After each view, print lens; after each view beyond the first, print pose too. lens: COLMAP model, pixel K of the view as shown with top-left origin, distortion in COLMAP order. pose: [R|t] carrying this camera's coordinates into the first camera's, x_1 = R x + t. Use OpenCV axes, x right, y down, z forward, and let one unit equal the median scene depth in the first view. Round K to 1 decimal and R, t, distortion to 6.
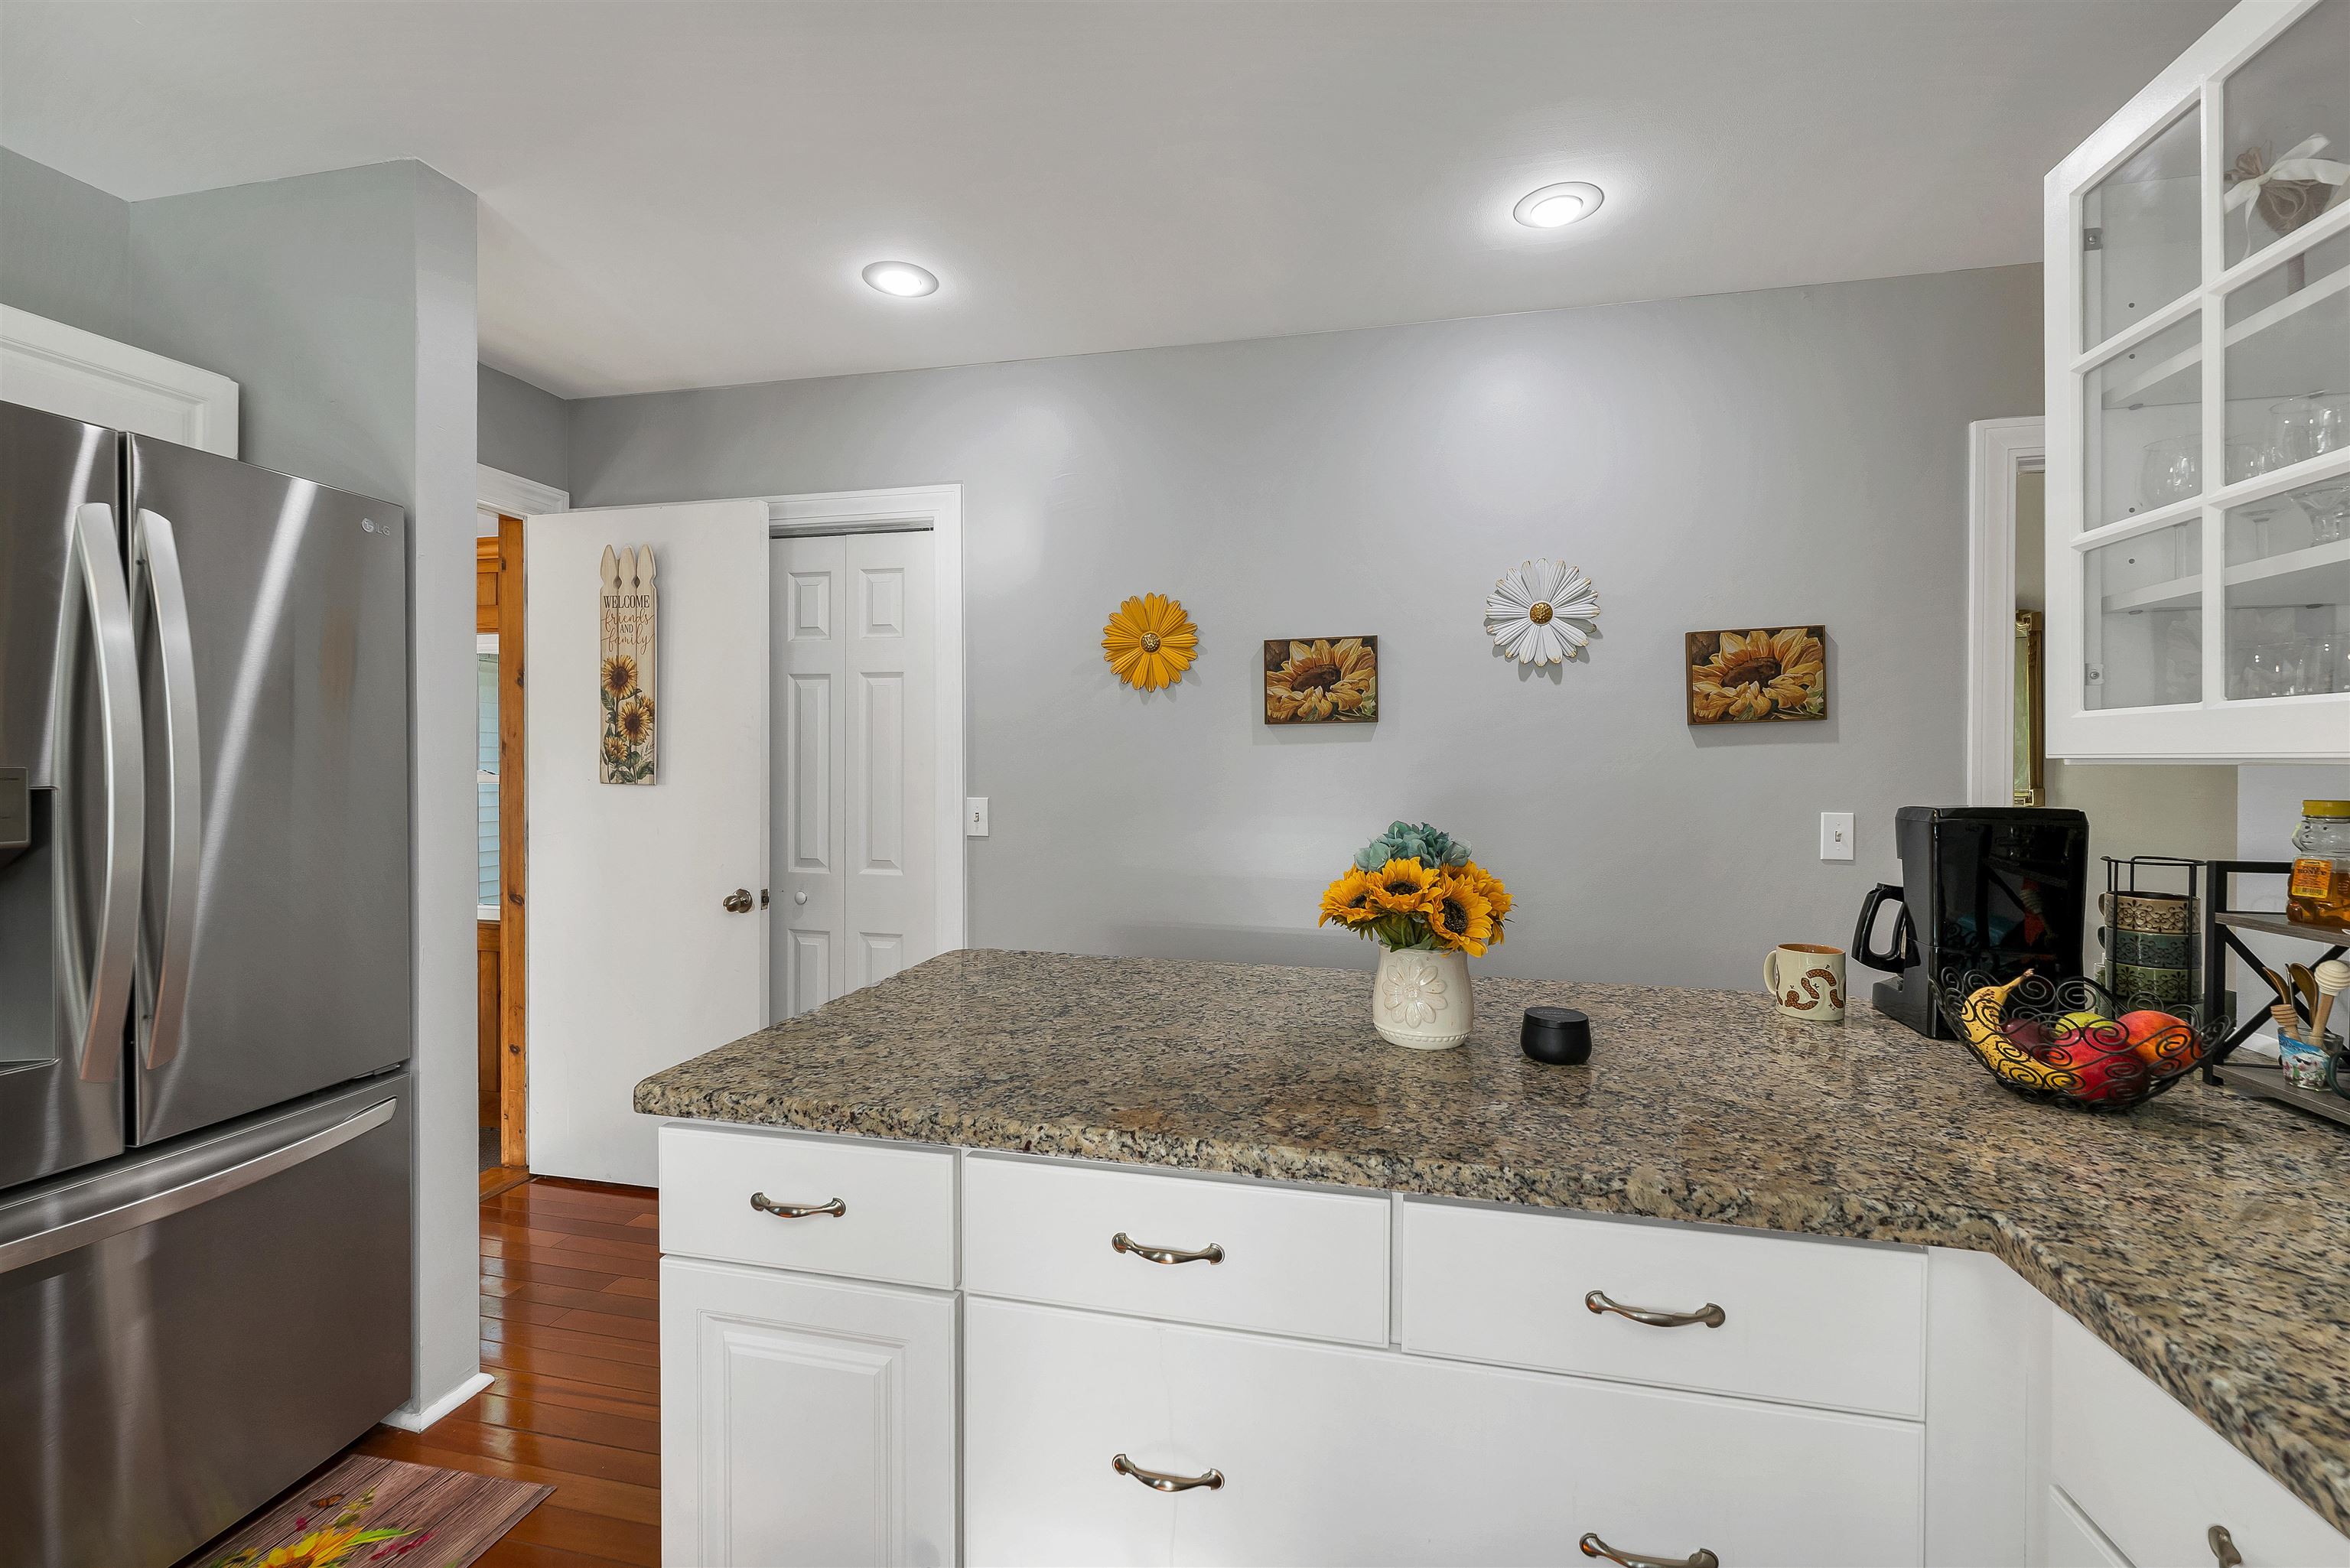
lens RADIAL K [[1003.8, 0, 1160.8], [0, 1003.8, 762.9], [0, 0, 1]] dist [0.000346, -0.000016]
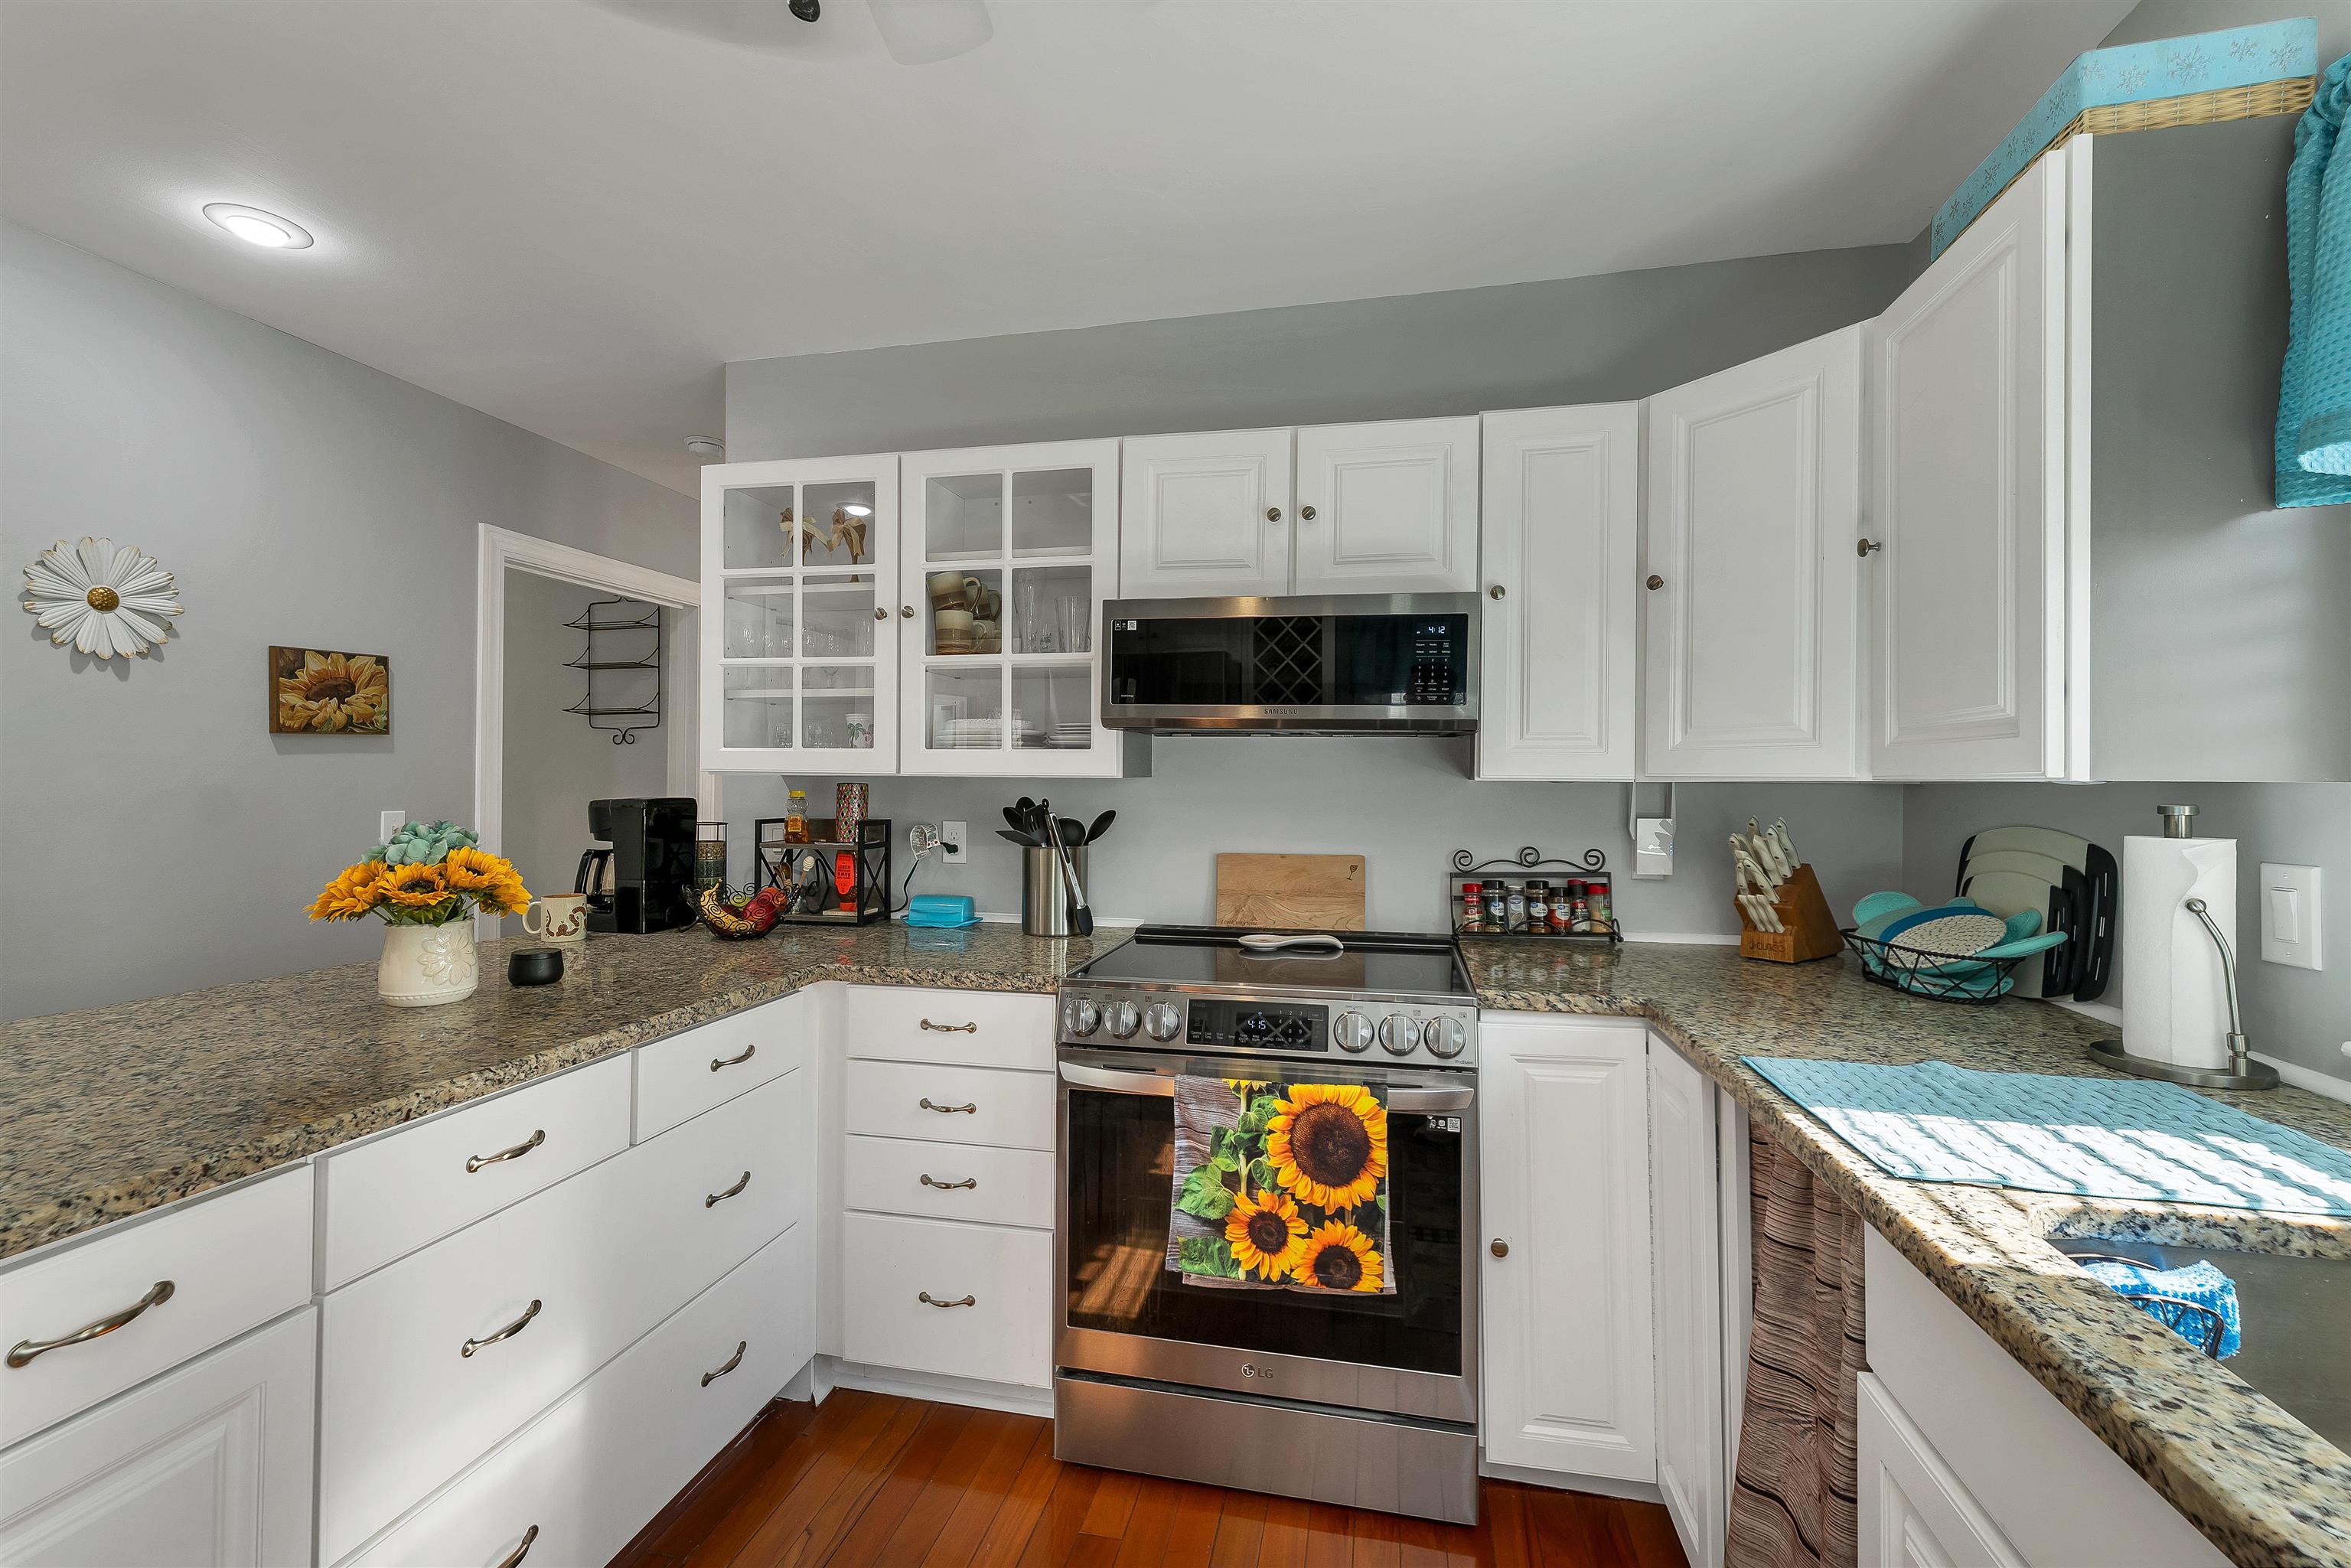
lens RADIAL K [[1004.2, 0, 1162.4], [0, 1004.2, 776.4], [0, 0, 1]] dist [0.000346, -0.000016]
pose [[-0.007998, 0.001270, 0.999967, -0.871478], [-0.008394, 0.999964, -0.001337, 0.001181], [-0.999933, -0.008404, -0.007987, 0.123092]]
